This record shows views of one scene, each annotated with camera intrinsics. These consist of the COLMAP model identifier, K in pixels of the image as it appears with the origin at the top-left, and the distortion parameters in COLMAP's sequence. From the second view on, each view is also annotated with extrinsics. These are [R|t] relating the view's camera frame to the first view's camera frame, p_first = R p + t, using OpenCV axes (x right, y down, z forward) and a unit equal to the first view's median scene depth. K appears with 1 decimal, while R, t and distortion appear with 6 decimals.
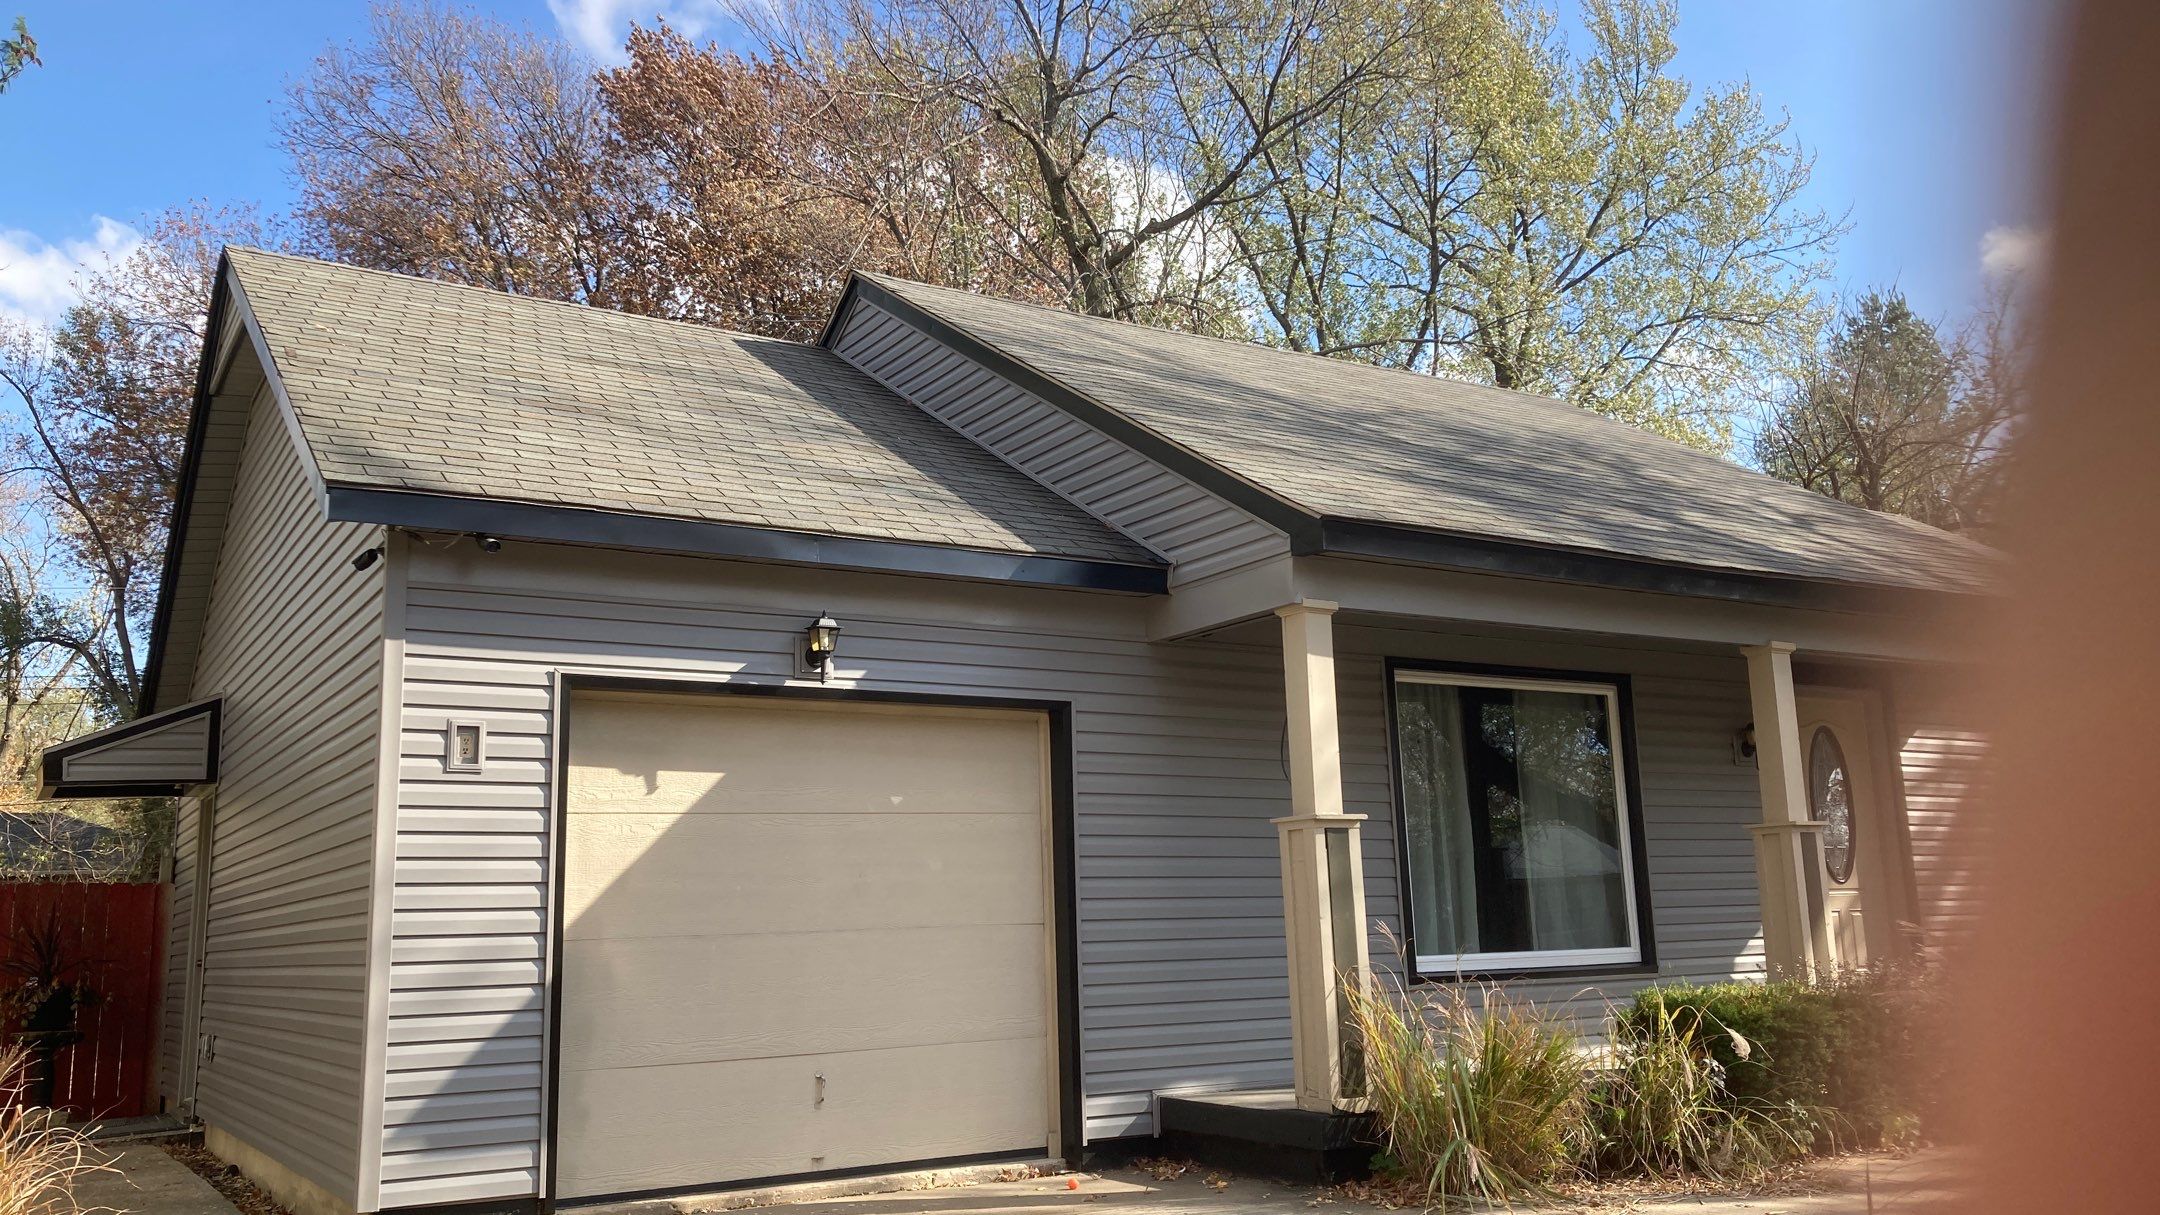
lens RADIAL K [[1734.8, 0, 1080.0], [0, 1734.8, 607.5], [0, 0, 1]] dist [0.056397, -0.002390]
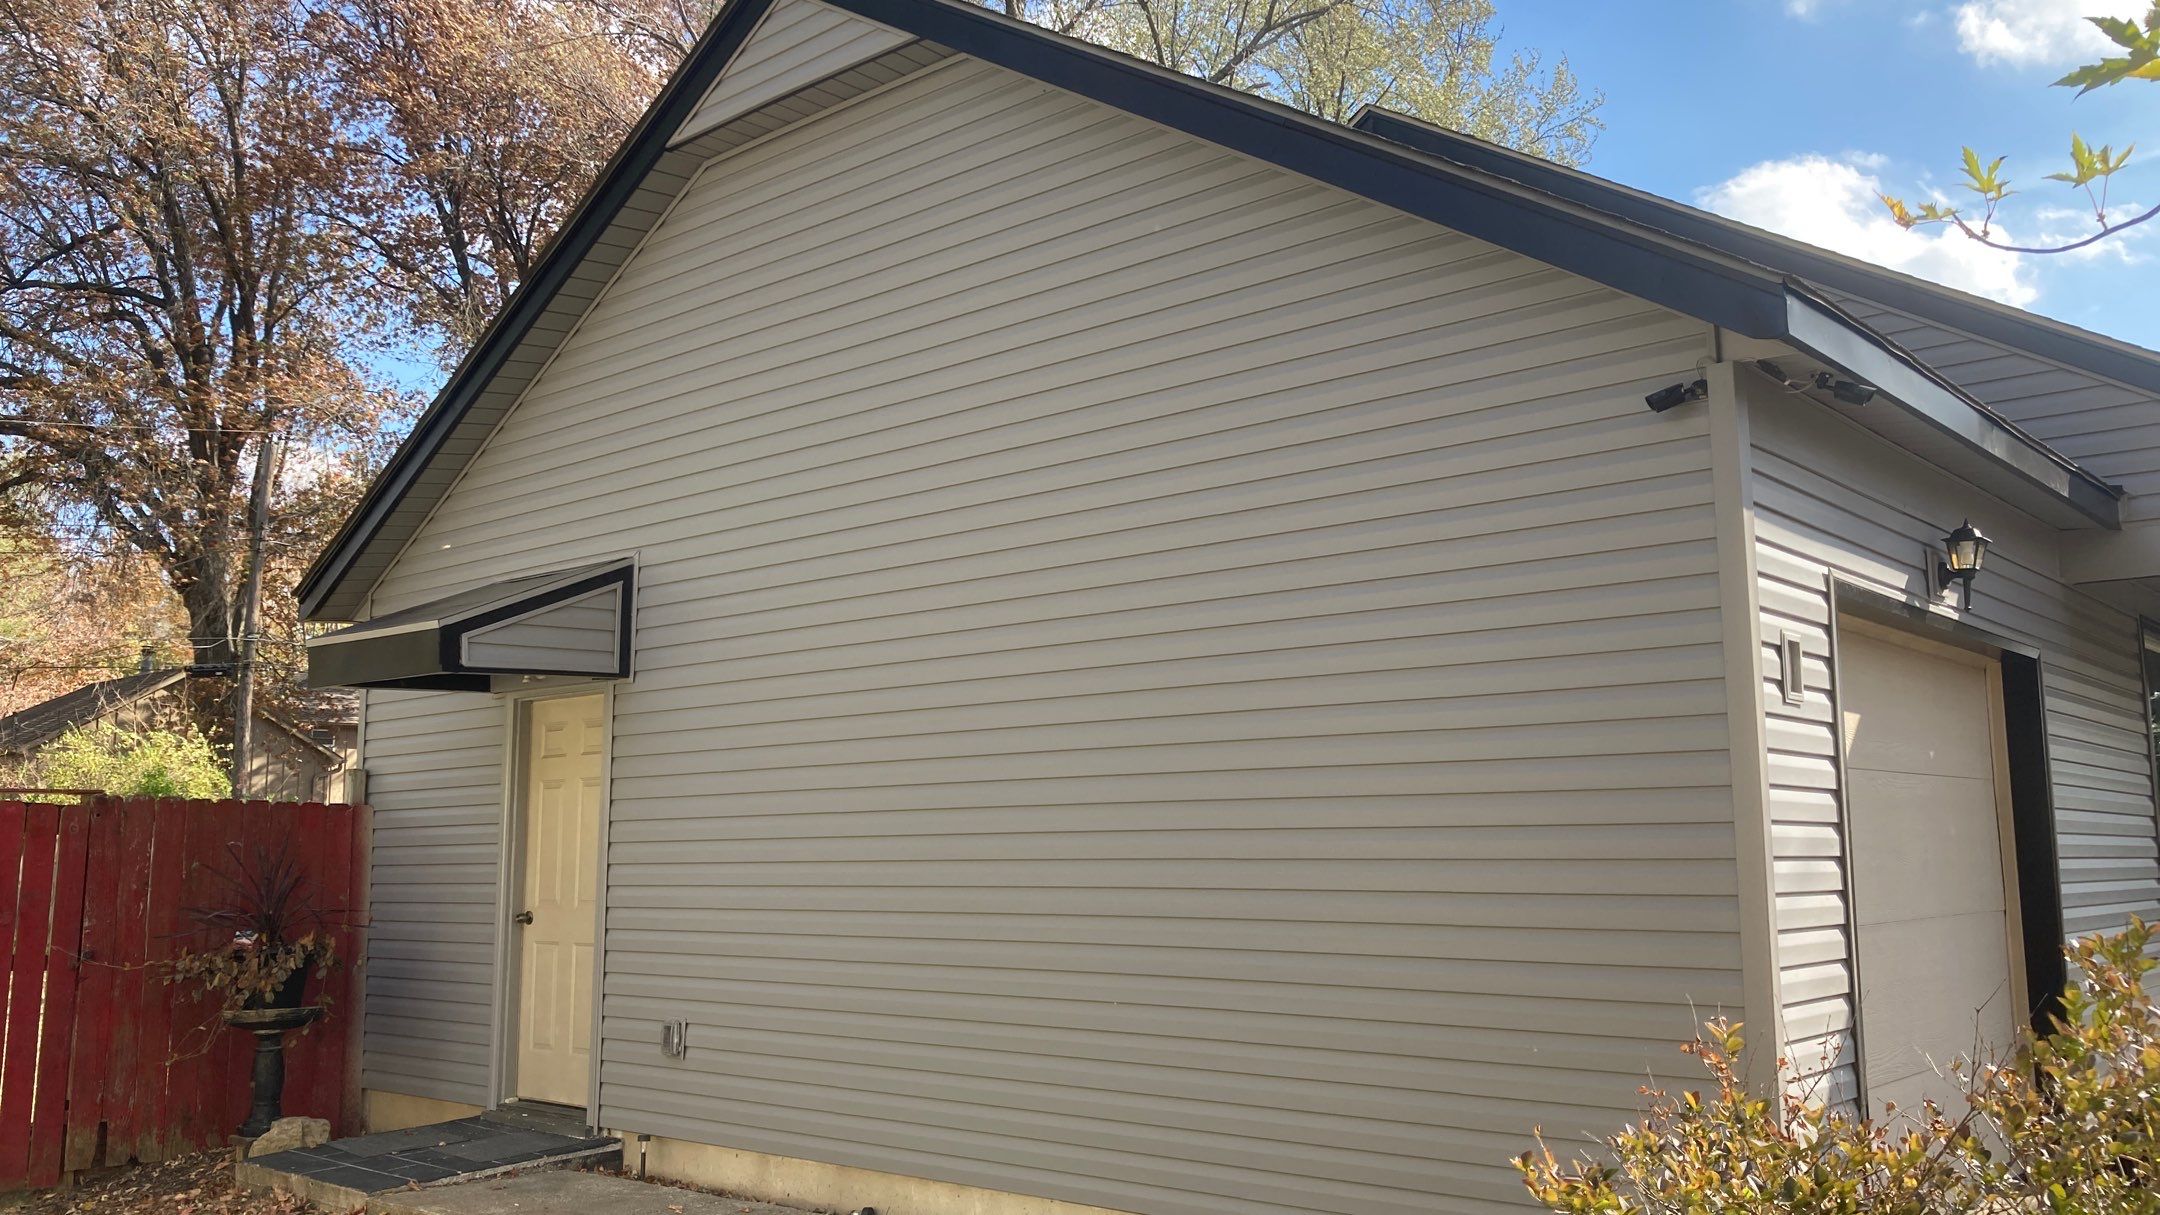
lens RADIAL K [[1734.8, 0, 1080.0], [0, 1734.8, 607.5], [0, 0, 1]] dist [0.056397, -0.002390]
pose [[0.956220, 0.064577, 0.285436, -0.692192], [-0.076171, 0.996653, 0.029694, 0.044930], [-0.282563, -0.050136, 0.957938, 0.331611]]
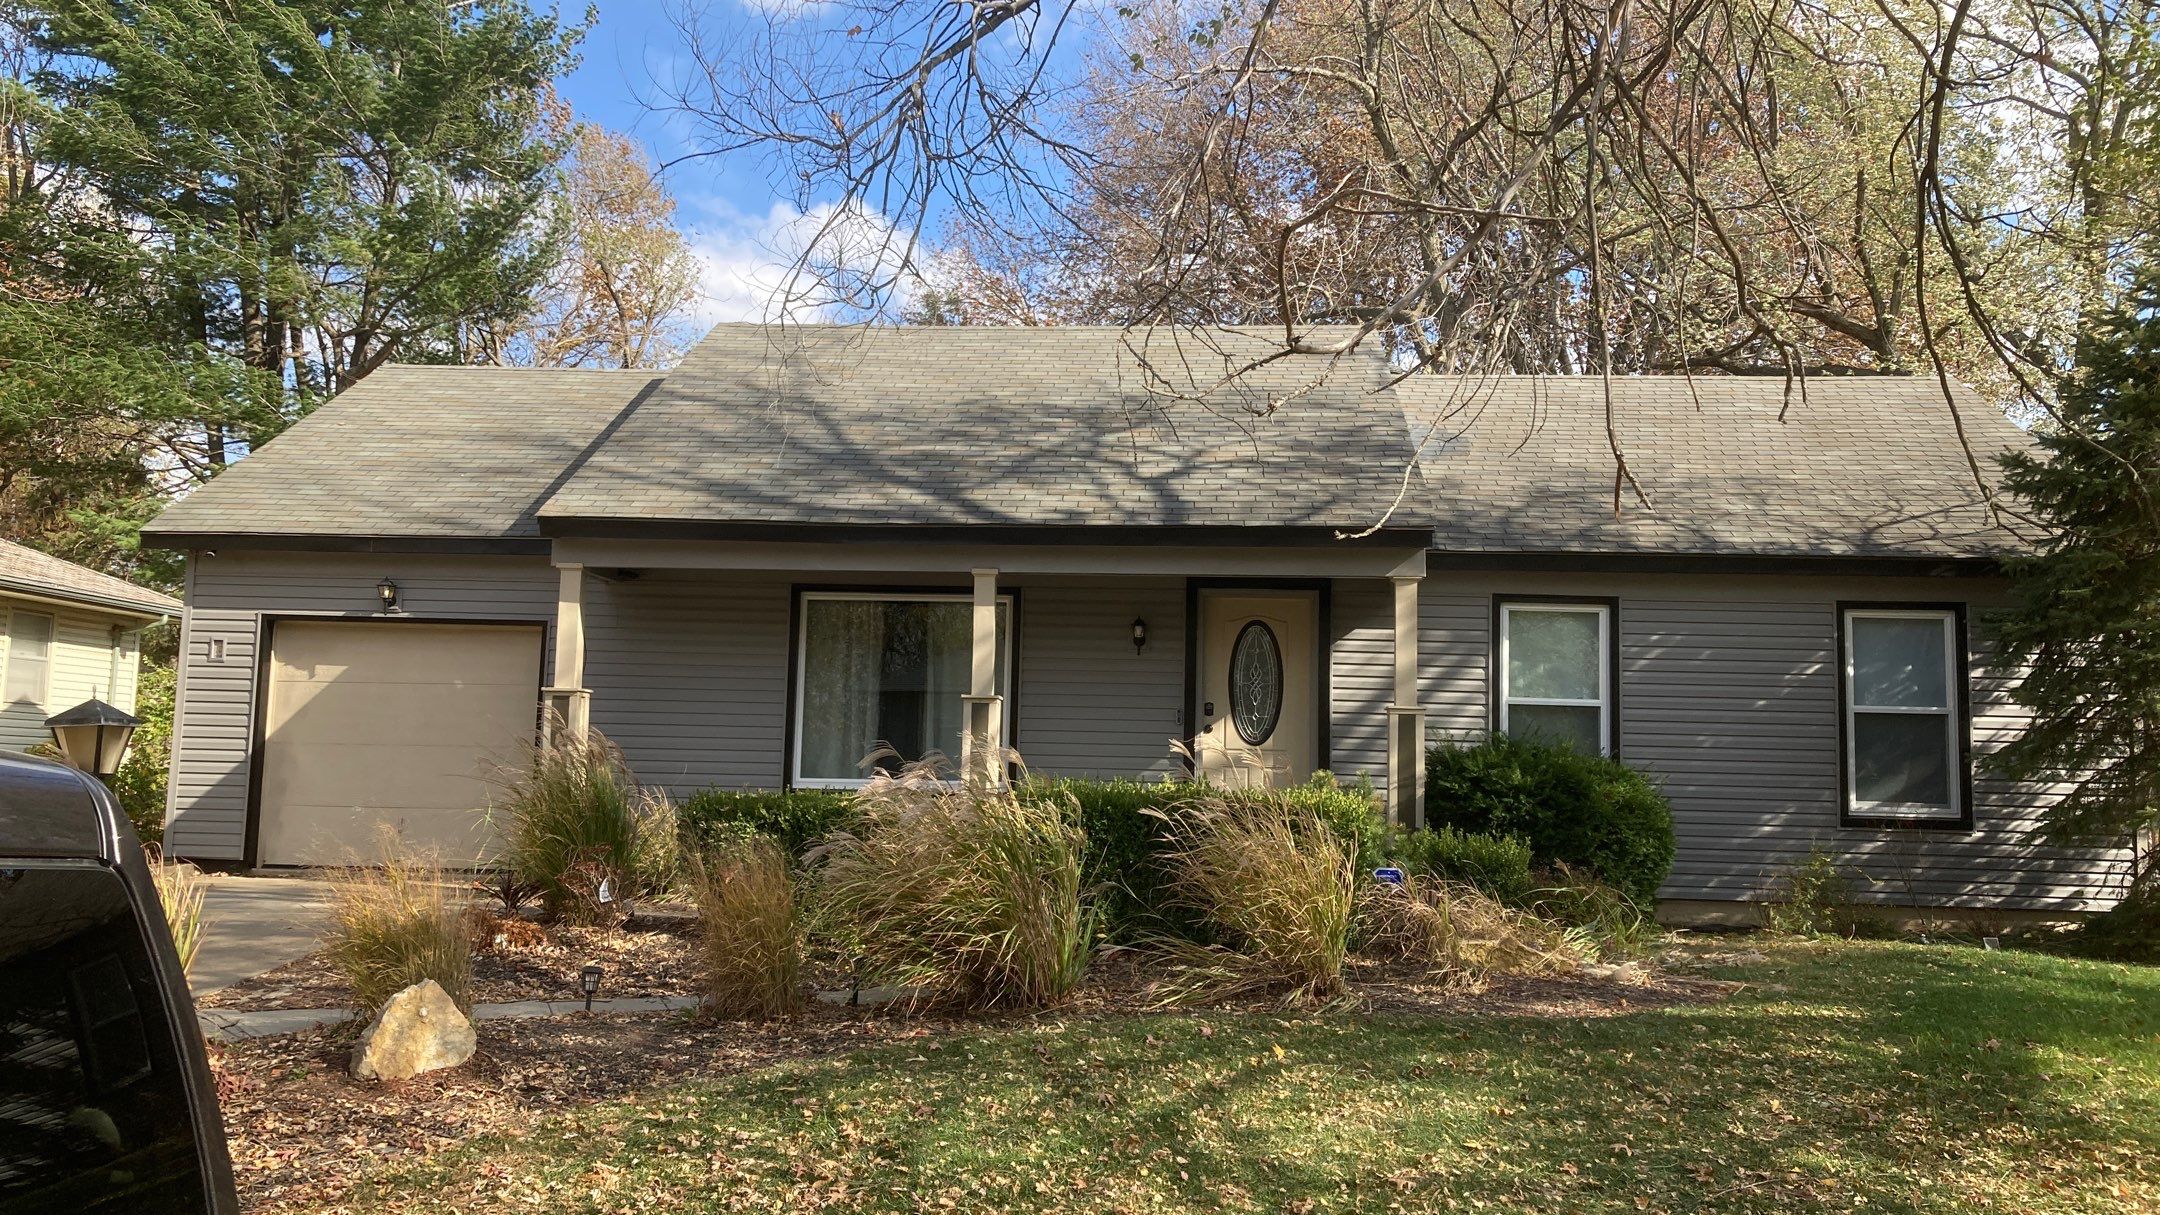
lens RADIAL K [[1622.8, 0, 1080.0], [0, 1622.8, 607.5], [0, 0, 1]] dist [0.058602, 0.000056]
pose [[0.840496, -0.004144, -0.541802, 1.293168], [0.055431, 0.995382, 0.078377, -0.054035], [0.538974, -0.095908, 0.836844, -0.054717]]
